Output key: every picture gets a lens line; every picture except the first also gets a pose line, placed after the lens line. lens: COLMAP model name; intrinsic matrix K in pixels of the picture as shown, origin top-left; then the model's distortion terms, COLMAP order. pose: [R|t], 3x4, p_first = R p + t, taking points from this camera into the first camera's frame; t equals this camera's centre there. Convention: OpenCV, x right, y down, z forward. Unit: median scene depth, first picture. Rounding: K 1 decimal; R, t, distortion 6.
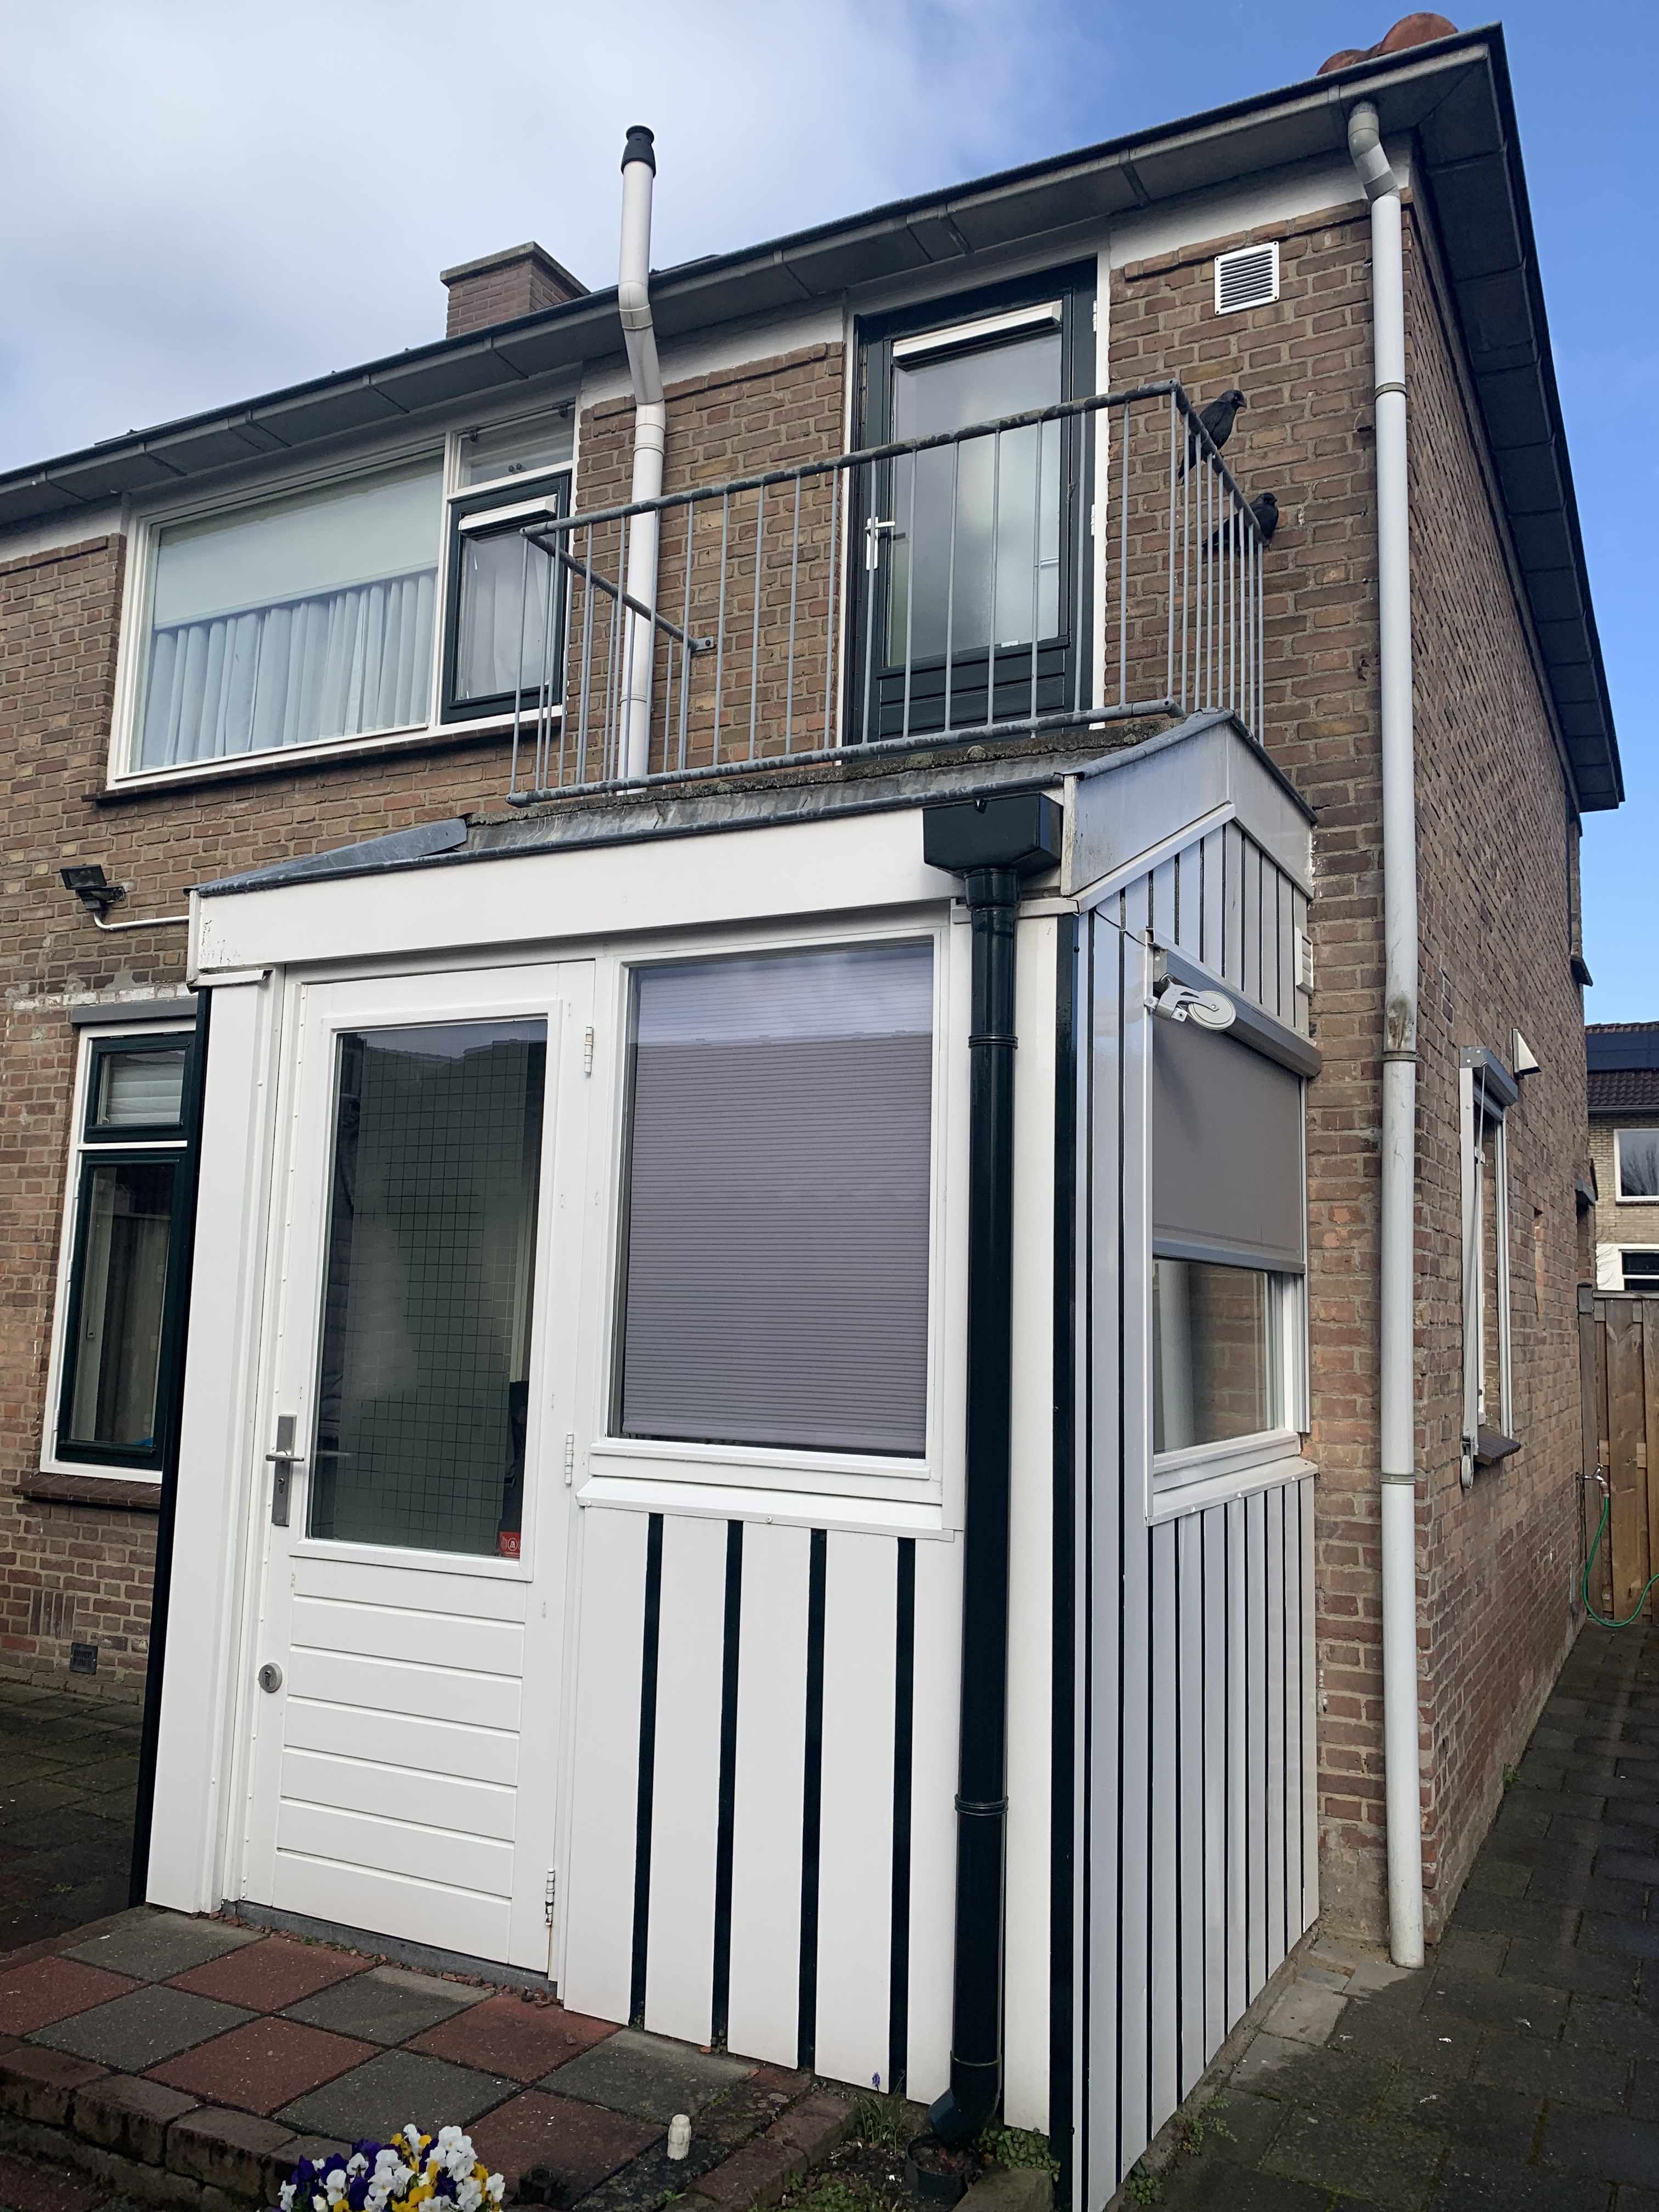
lens RADIAL K [[1697.3, 0, 833.3], [0, 1697.3, 1088.5], [0, 0, 1]] dist [0.024625, -0.000397]
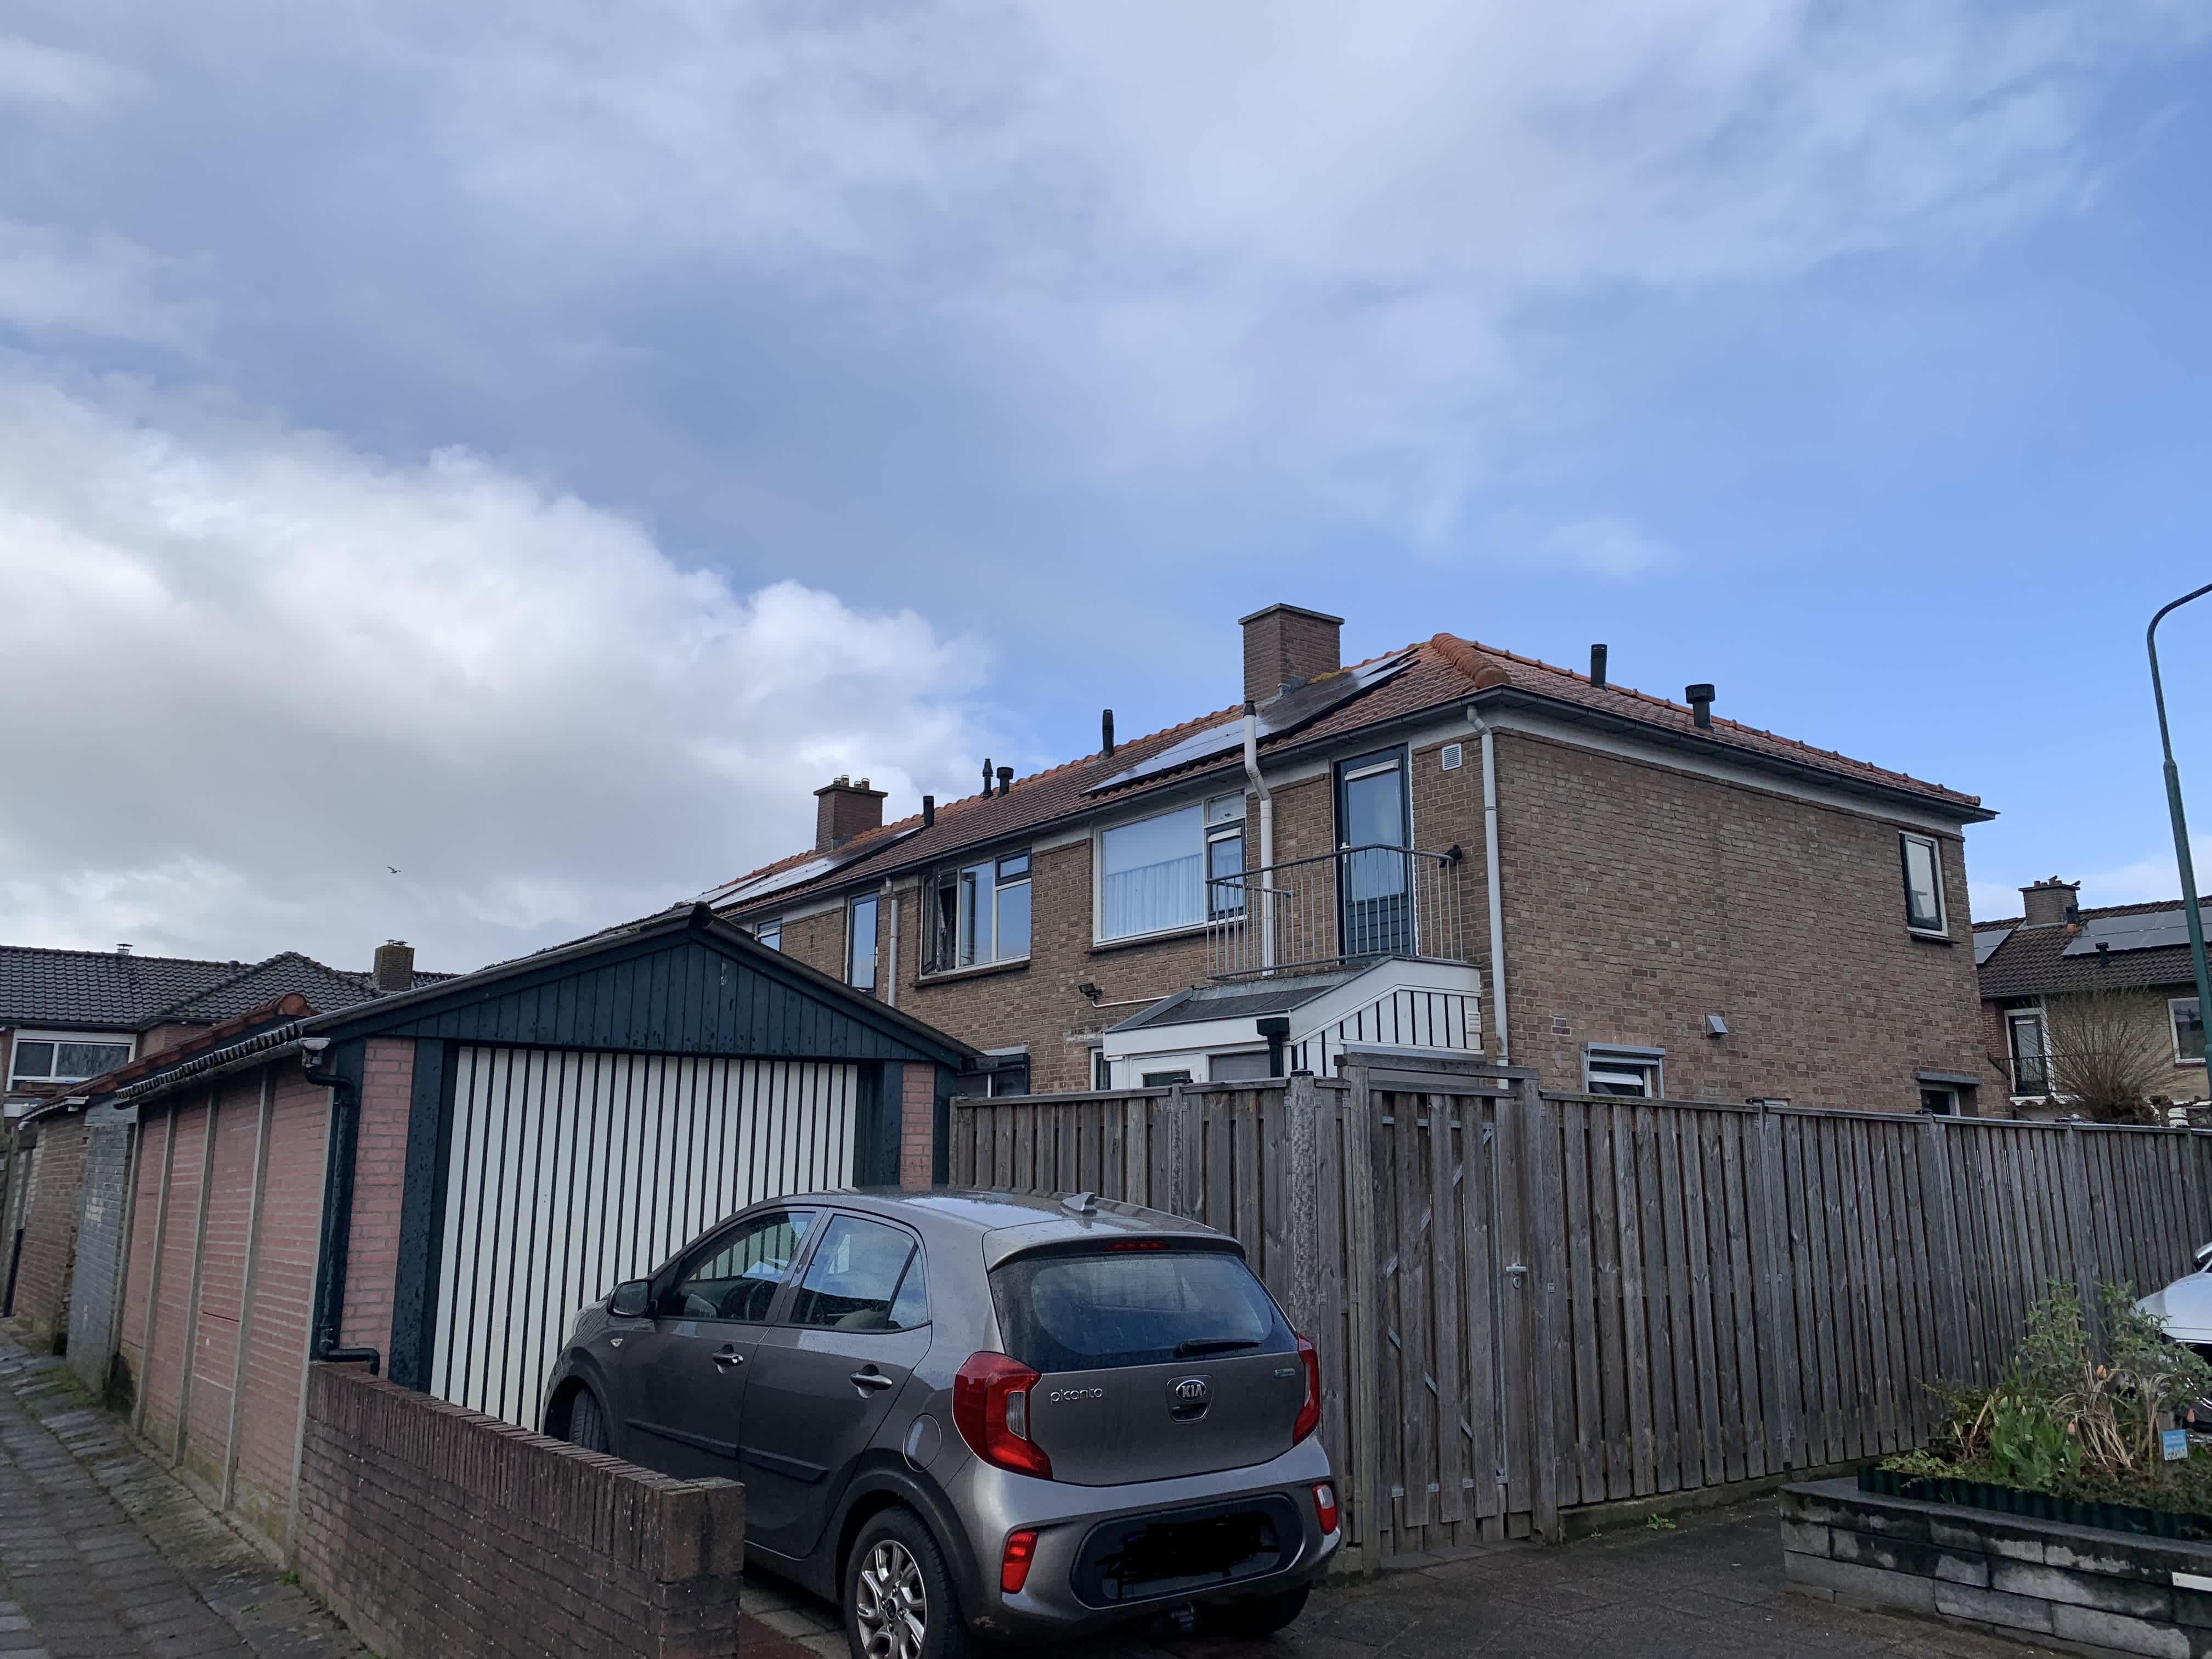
lens RADIAL K [[1697.3, 0, 1099.5], [0, 1697.3, 825.8], [0, 0, 1]] dist [0.024625, -0.000397]
pose [[0.895895, -0.115750, -0.428922, 0.696855], [0.081628, 0.991913, -0.097184, -0.126119], [0.436702, 0.052055, 0.898099, -1.277538]]
